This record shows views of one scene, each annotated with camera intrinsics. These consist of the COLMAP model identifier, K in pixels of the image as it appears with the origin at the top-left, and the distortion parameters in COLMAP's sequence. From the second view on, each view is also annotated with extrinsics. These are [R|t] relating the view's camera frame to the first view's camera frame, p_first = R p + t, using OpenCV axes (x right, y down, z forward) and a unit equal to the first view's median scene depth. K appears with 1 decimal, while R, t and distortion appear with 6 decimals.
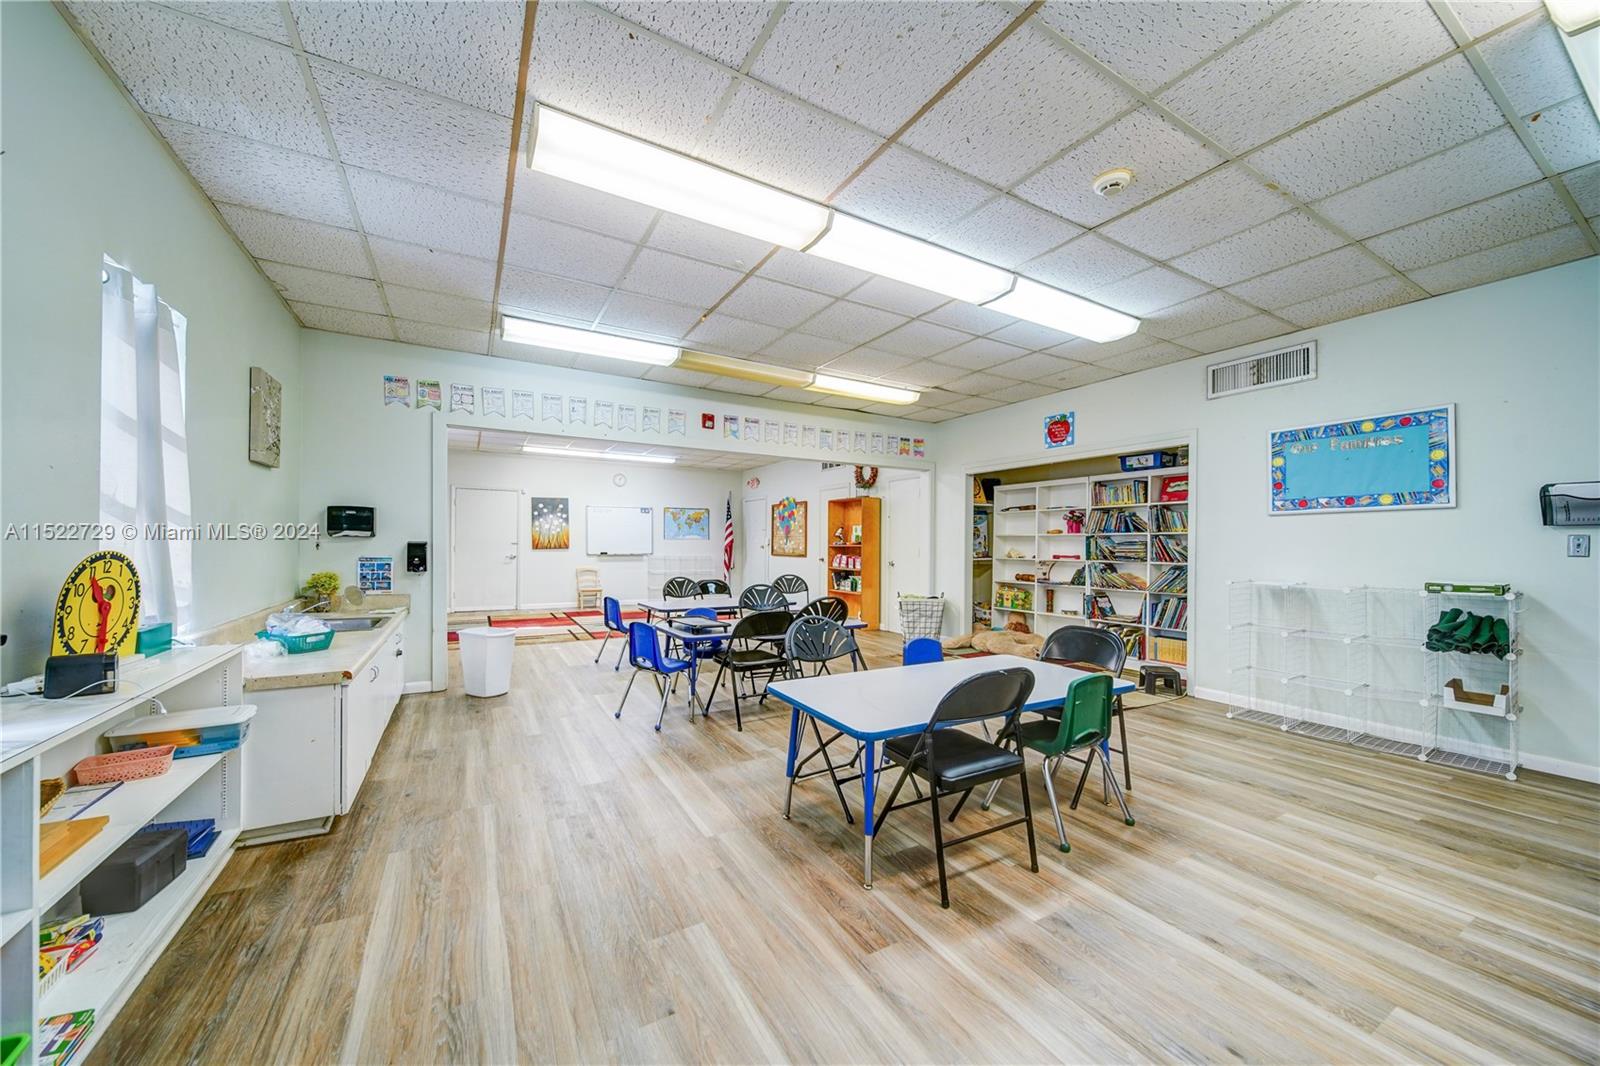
lens RADIAL K [[574.8, 0, 796.8], [0, 574.8, 539.7], [0, 0, 1]] dist [-0.001834, -0.000858]
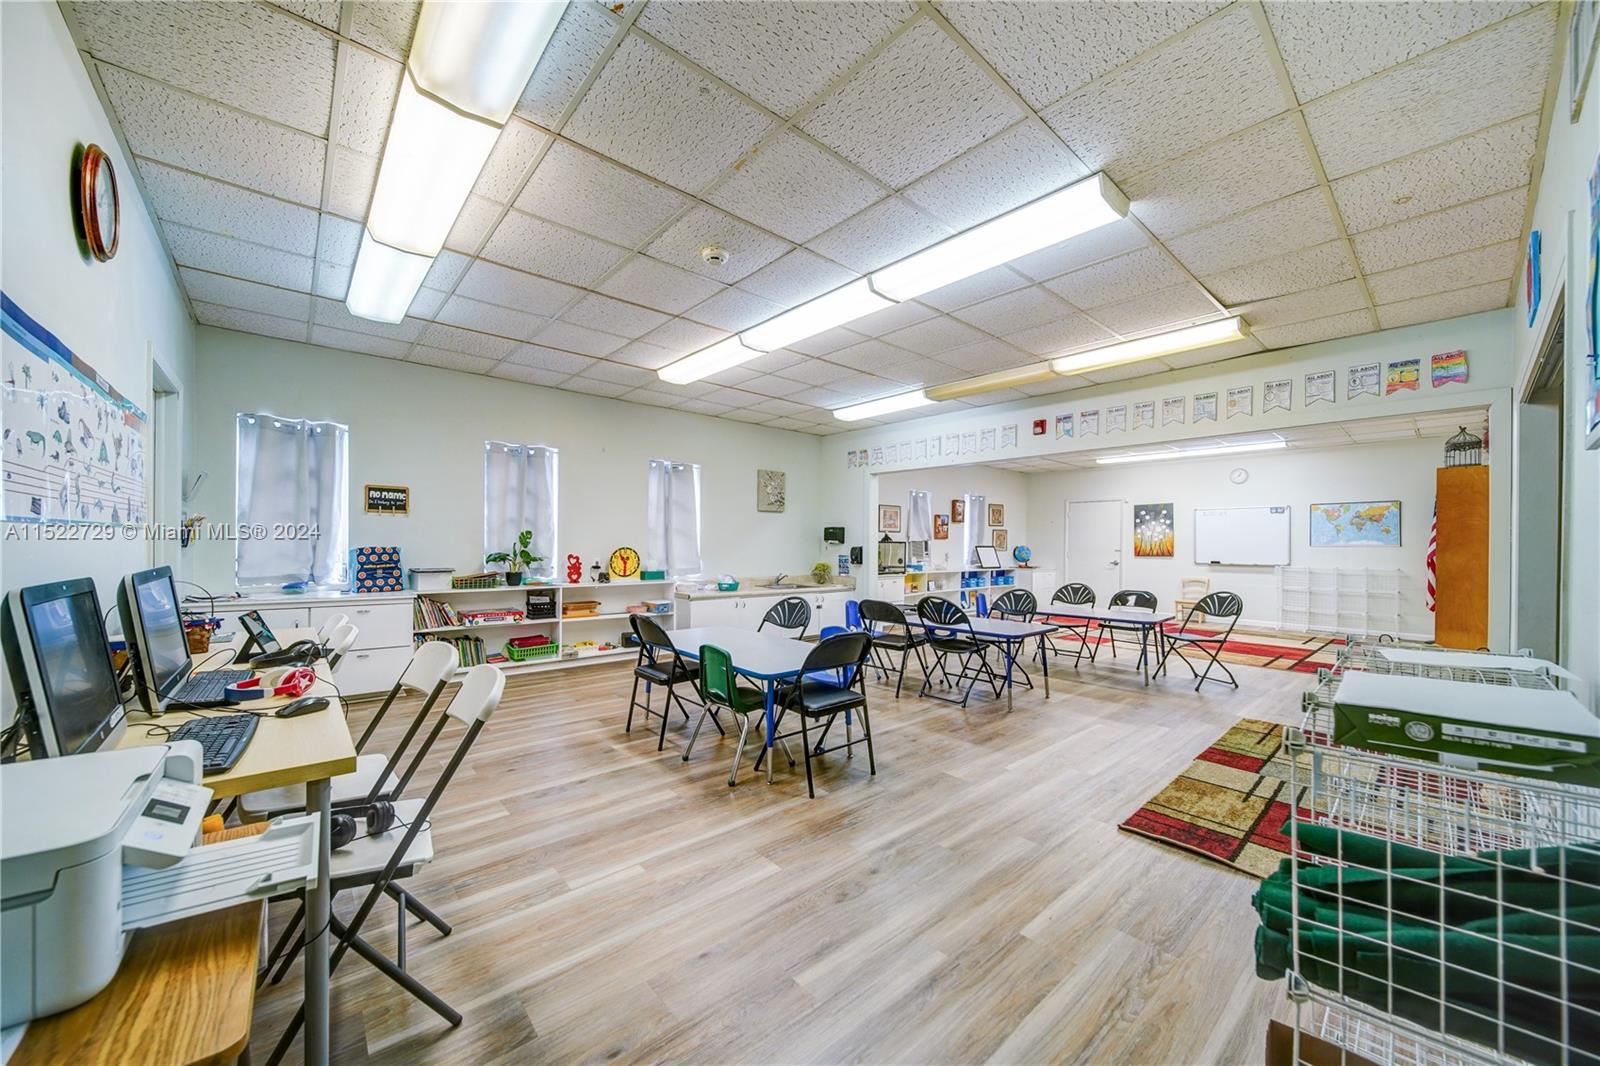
lens RADIAL K [[574.8, 0, 795.4], [0, 574.8, 542.5], [0, 0, 1]] dist [-0.001834, -0.000858]
pose [[0.201812, -0.009762, -0.979376, 0.995086], [-0.002111, 0.999944, -0.010402, 0.009593], [0.979422, 0.004167, 0.201780, 0.506789]]
